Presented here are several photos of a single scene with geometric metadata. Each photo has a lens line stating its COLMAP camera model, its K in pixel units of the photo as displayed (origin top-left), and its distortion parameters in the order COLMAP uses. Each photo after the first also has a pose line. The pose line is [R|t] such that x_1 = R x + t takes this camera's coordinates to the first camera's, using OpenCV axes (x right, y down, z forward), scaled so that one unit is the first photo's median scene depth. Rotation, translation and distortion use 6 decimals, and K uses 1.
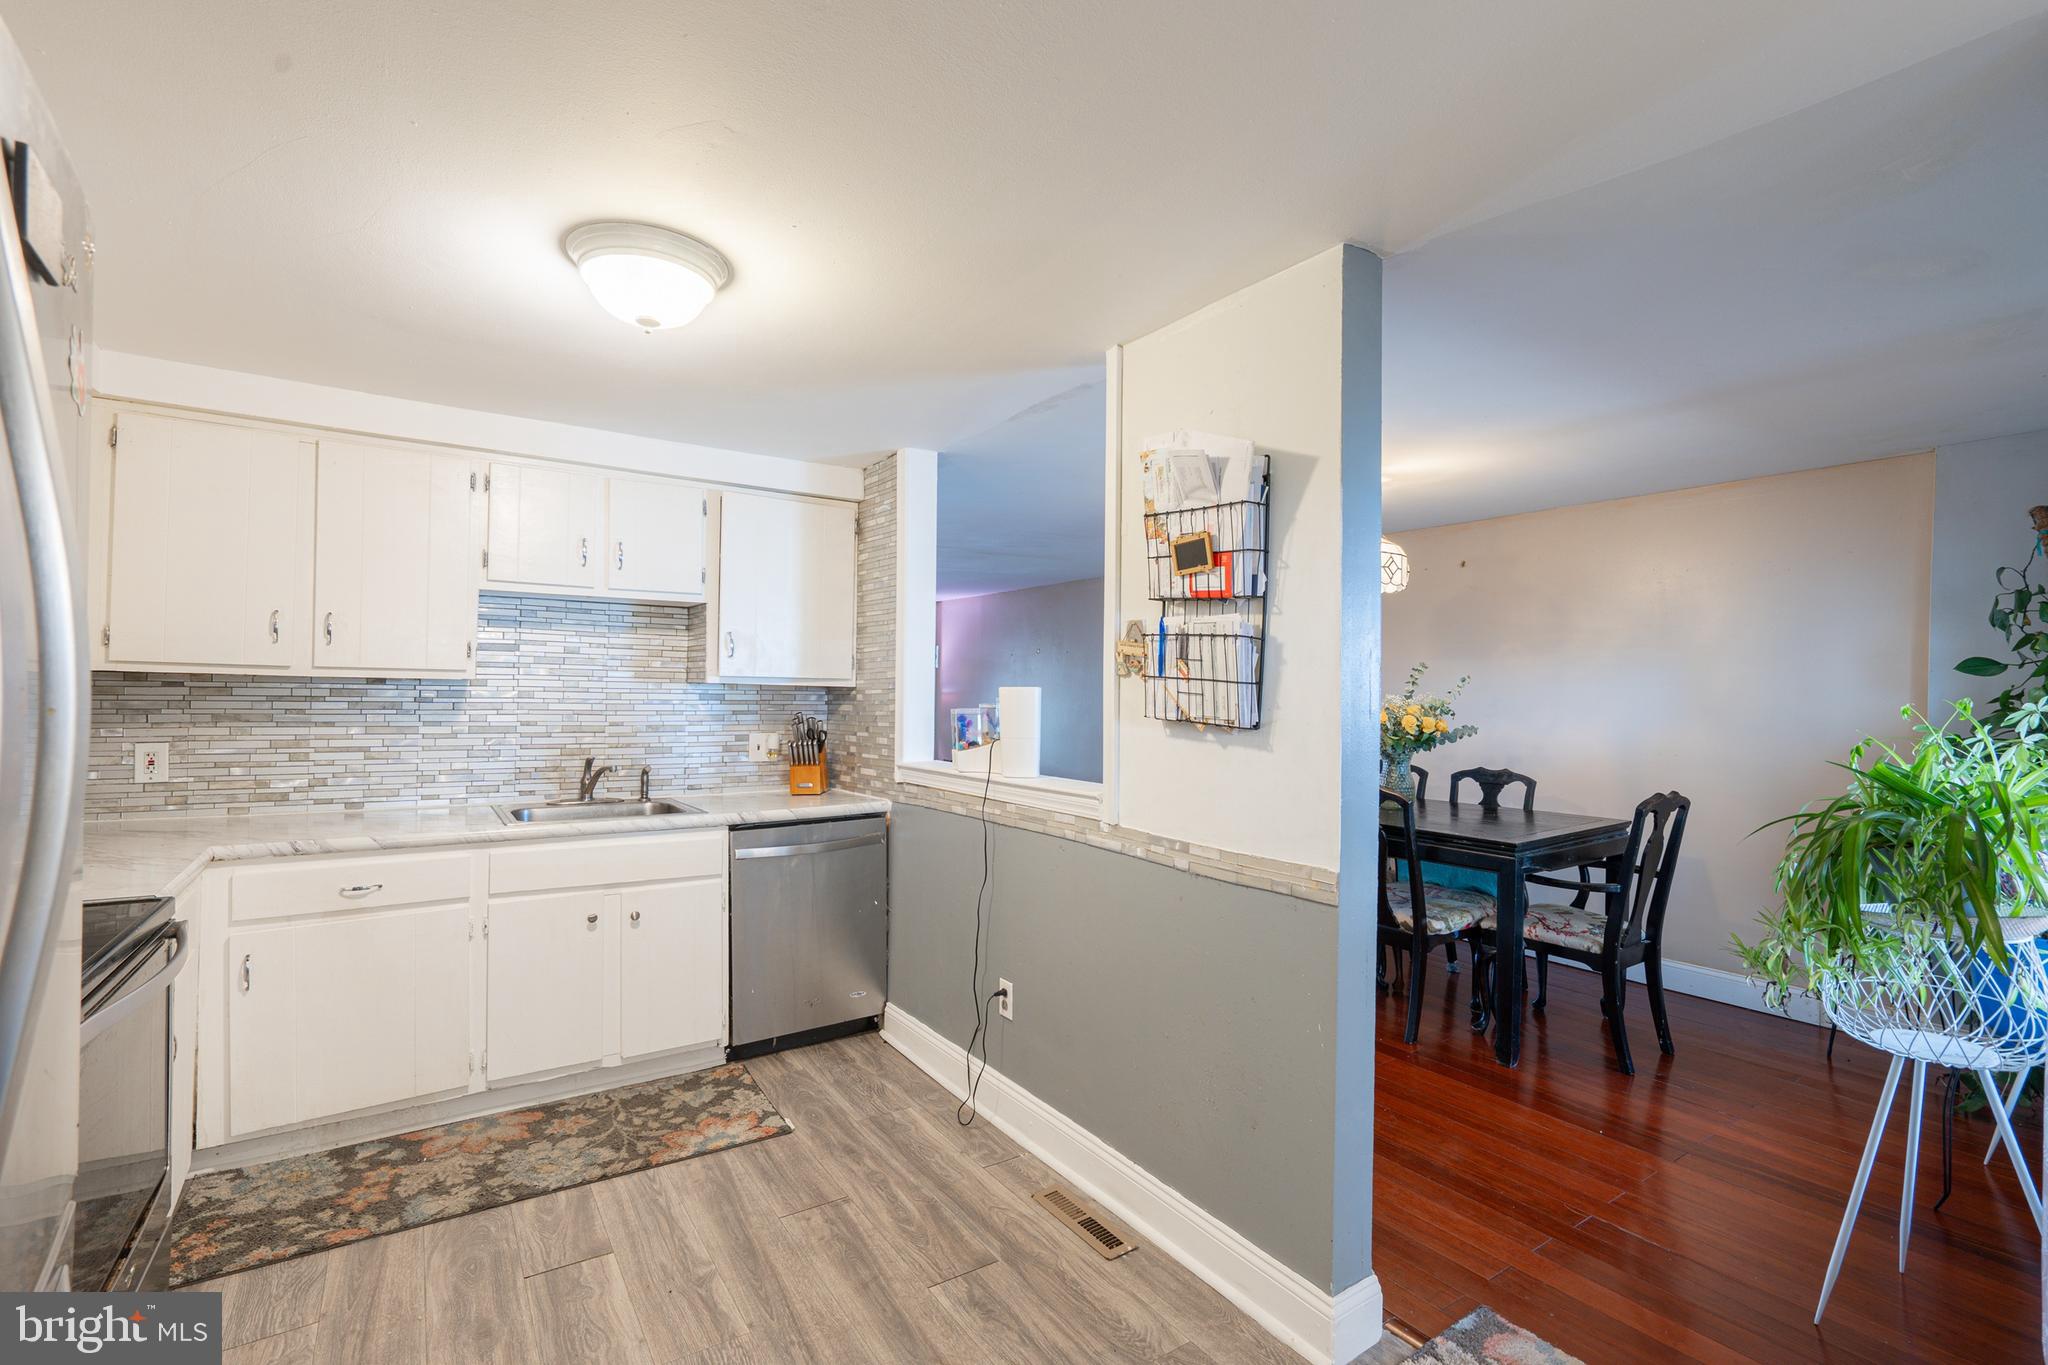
lens RADIAL K [[931.9, 0, 1058.1], [0, 931.9, 684.9], [0, 0, 1]] dist [-0.012548, 0.001451]
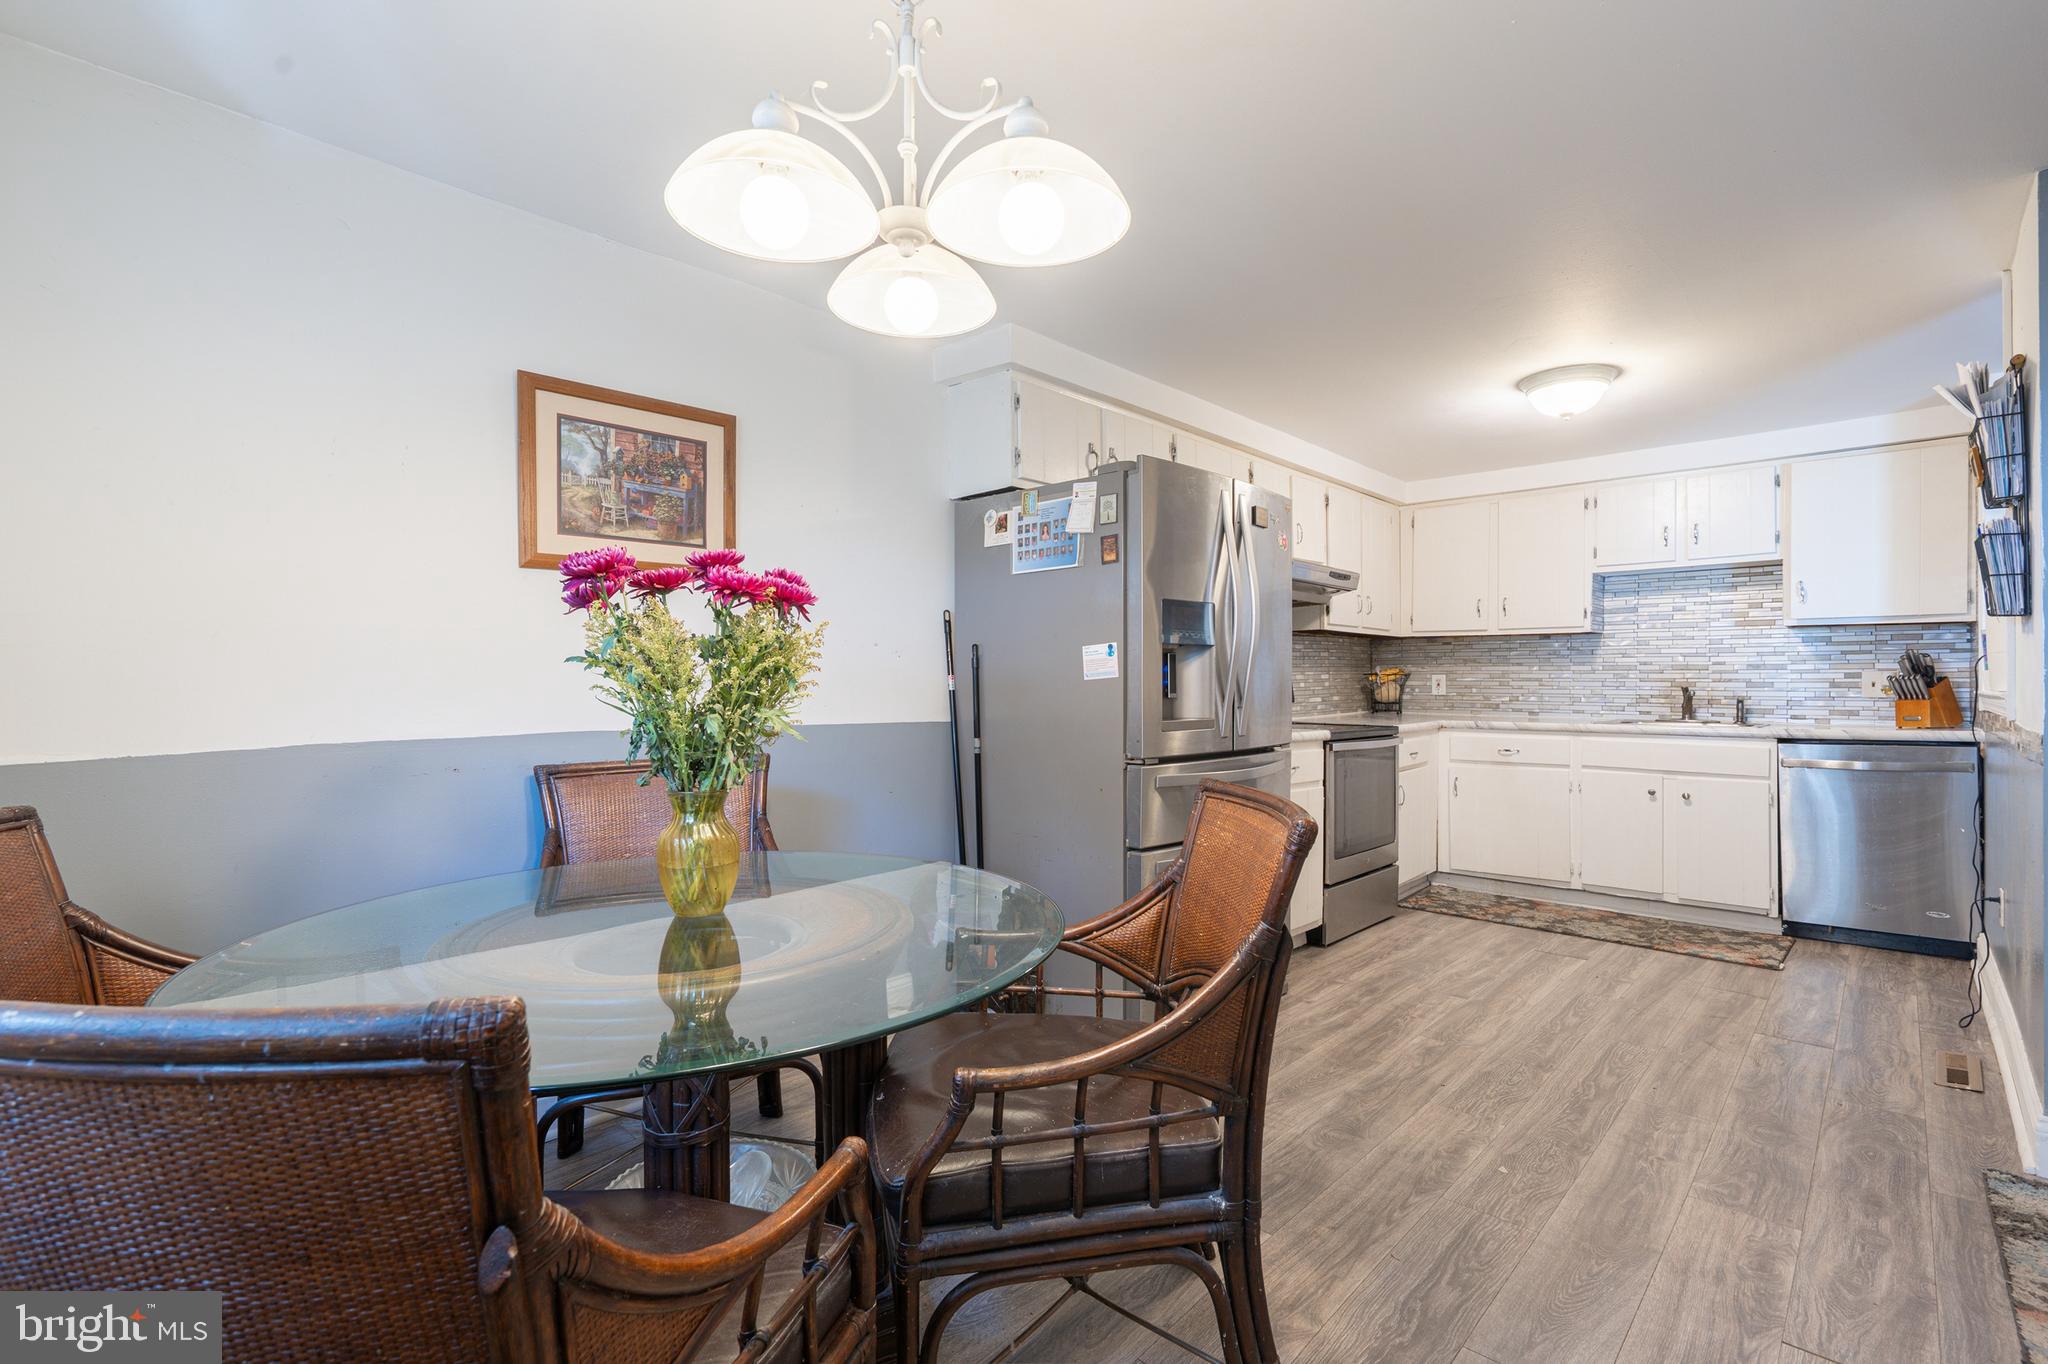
lens RADIAL K [[931.9, 0, 969.1], [0, 931.9, 687.7], [0, 0, 1]] dist [-0.012548, 0.001451]
pose [[0.170243, -0.007415, -0.985374, 0.761418], [0.012052, 0.999913, -0.005442, 0.088456], [0.985328, -0.010949, 0.170317, -0.297423]]
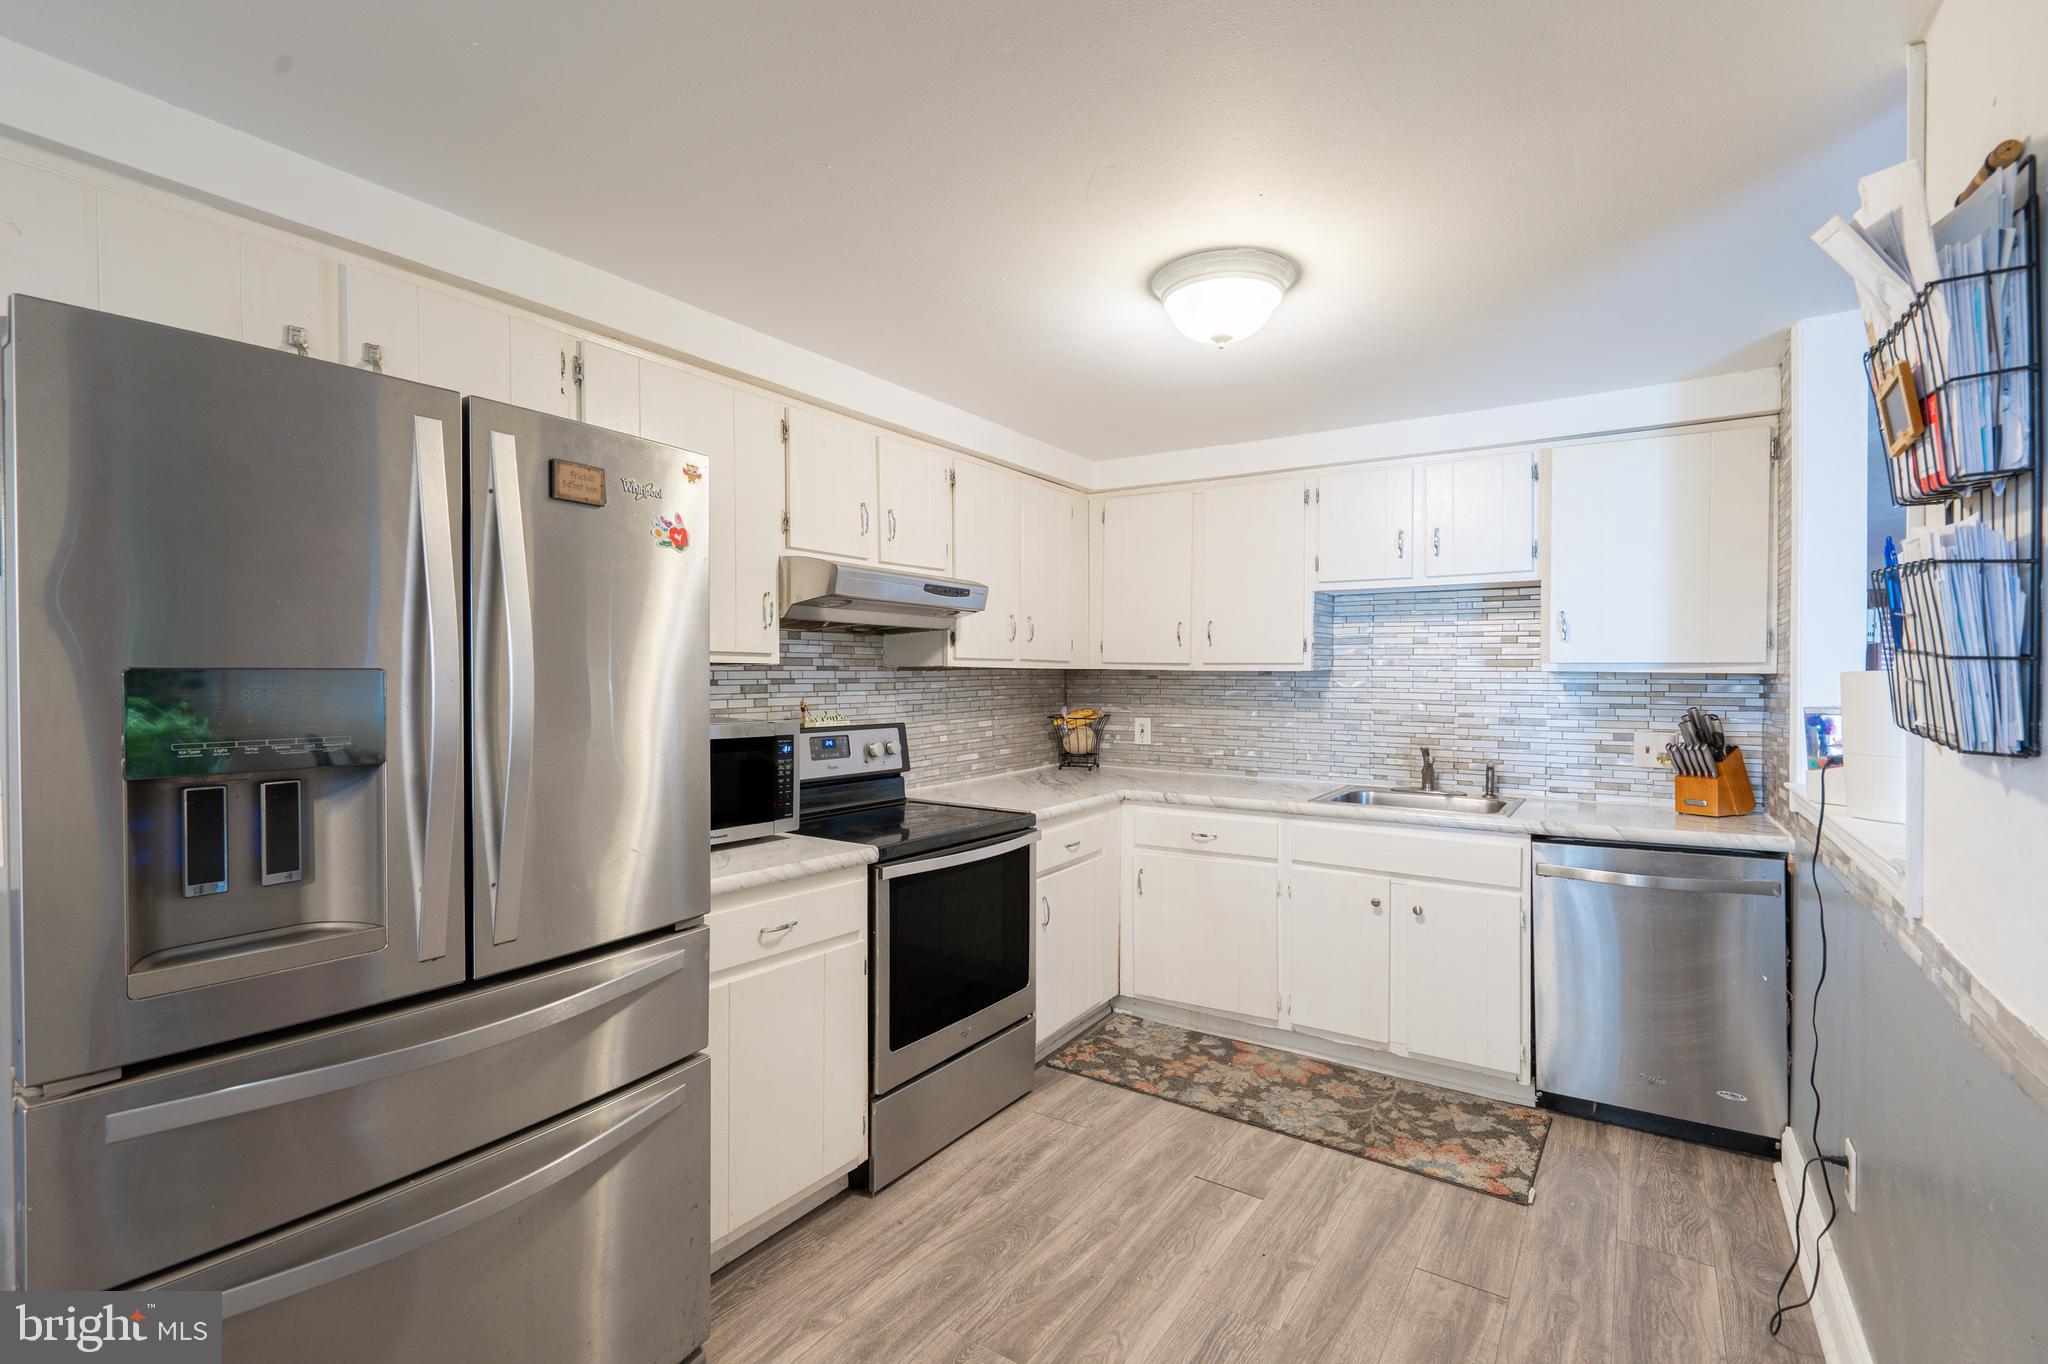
lens RADIAL K [[931.9, 0, 980.8], [0, 931.9, 683.1], [0, 0, 1]] dist [-0.012548, 0.001451]
pose [[0.334700, -0.002569, -0.942321, 0.332750], [0.009166, 0.999958, 0.000530, 0.004745], [0.942280, -0.008815, 0.334710, 0.255923]]
